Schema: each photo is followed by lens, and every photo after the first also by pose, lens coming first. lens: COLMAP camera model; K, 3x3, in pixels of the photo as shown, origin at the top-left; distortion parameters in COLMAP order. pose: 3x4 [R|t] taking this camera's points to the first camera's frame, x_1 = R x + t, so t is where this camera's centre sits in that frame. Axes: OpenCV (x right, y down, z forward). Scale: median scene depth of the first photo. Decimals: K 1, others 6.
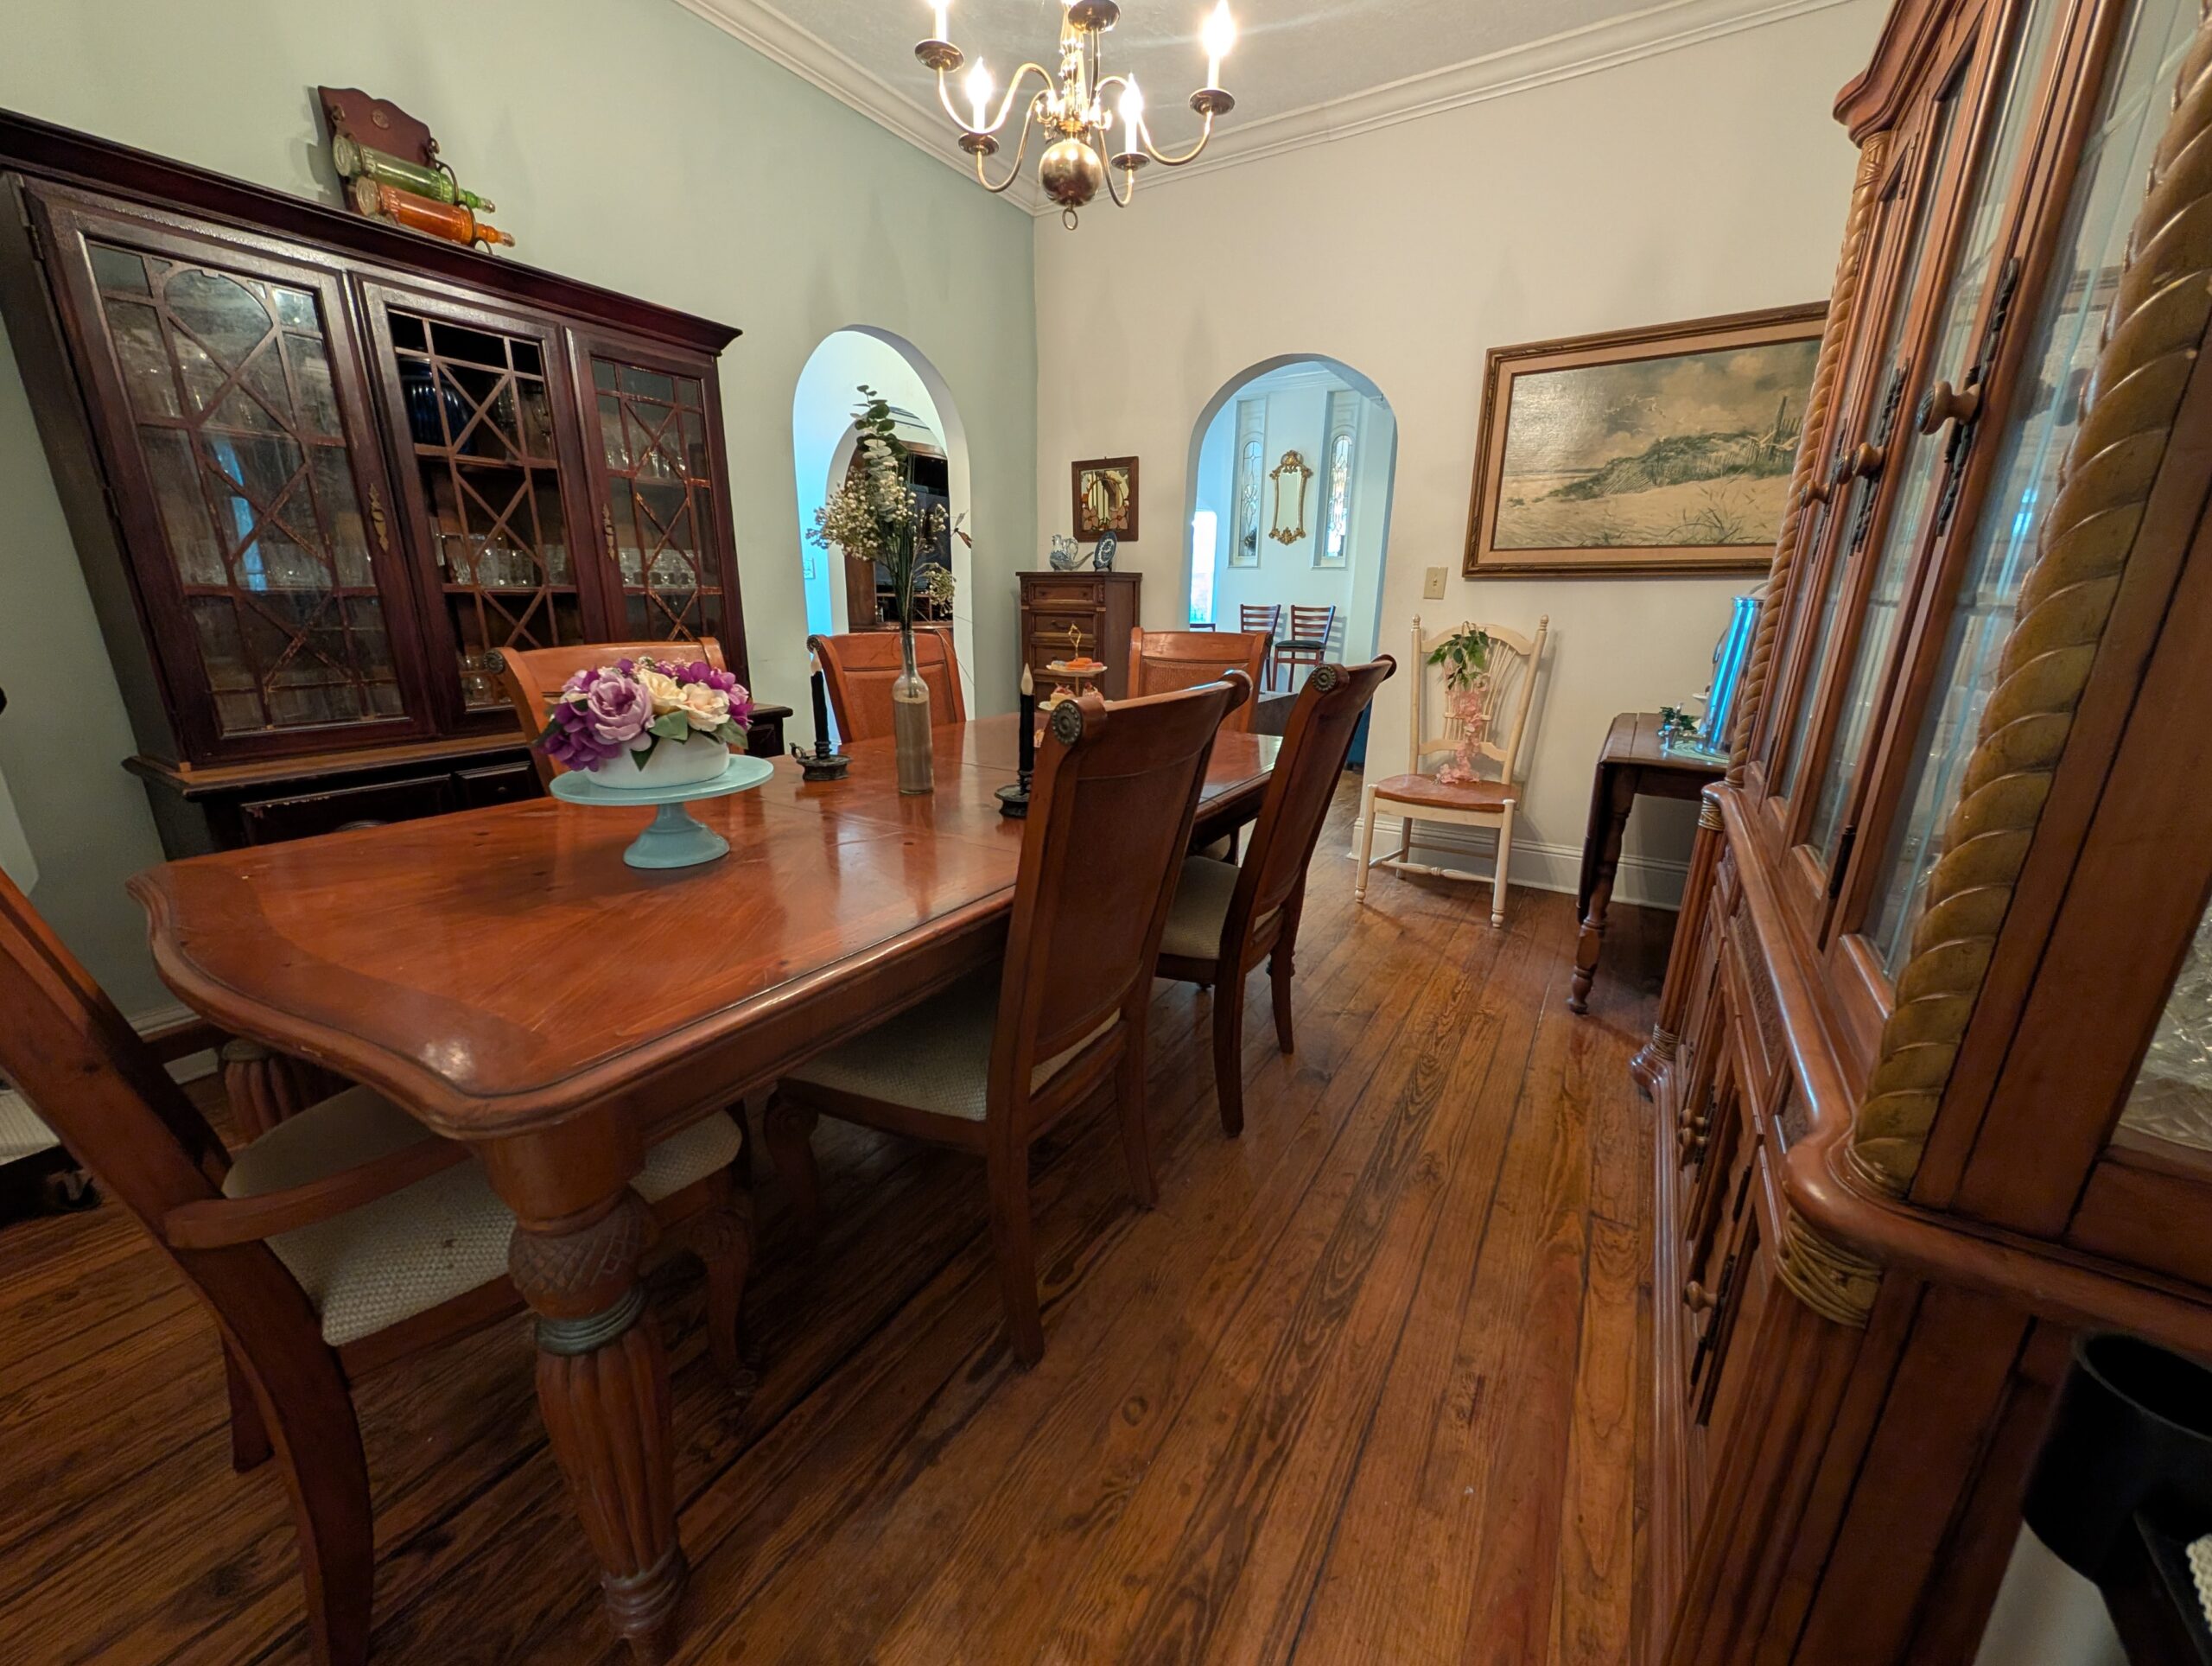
lens RADIAL K [[840.8, 0, 1098.3], [0, 840.8, 831.3], [0, 0, 1]] dist [-0.001285, 0.000173]
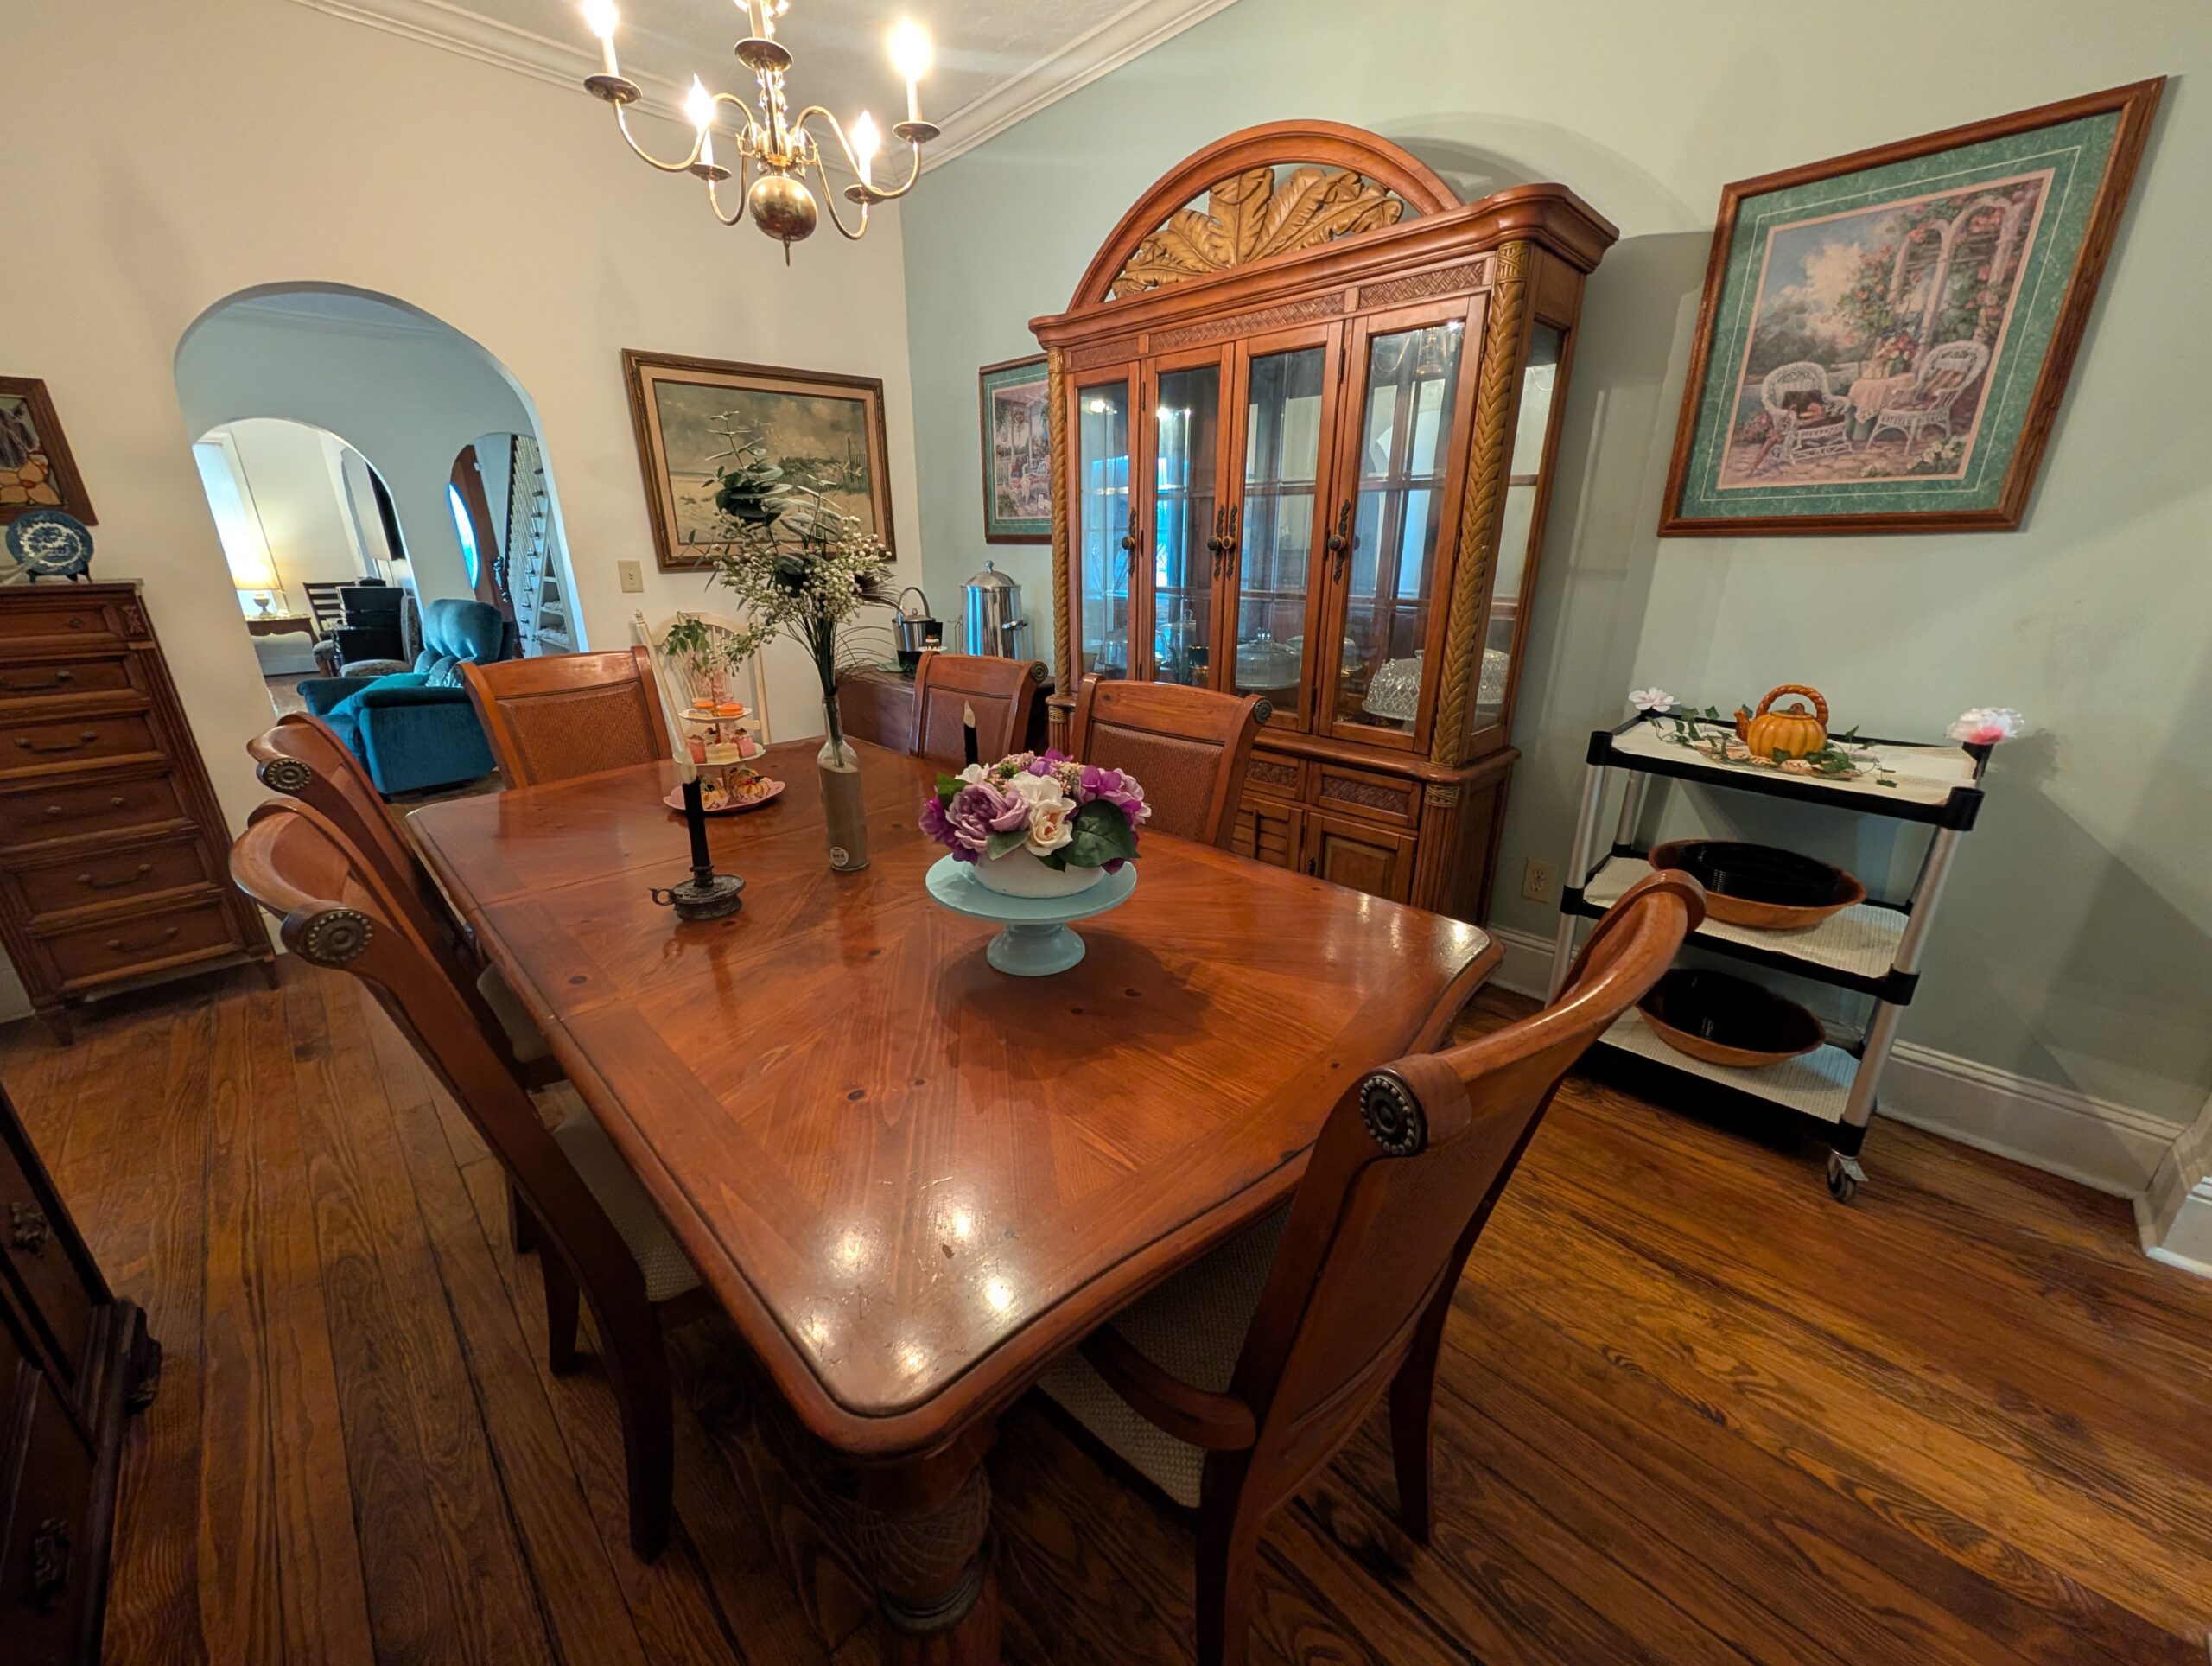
lens RADIAL K [[840.8, 0, 1100.4], [0, 840.8, 830.5], [0, 0, 1]] dist [-0.001285, 0.000173]
pose [[0.222496, -0.333717, 0.916039, -0.575394], [0.280205, 0.921837, 0.267771, -0.147327], [-0.933799, 0.197101, 0.298615, 0.272473]]
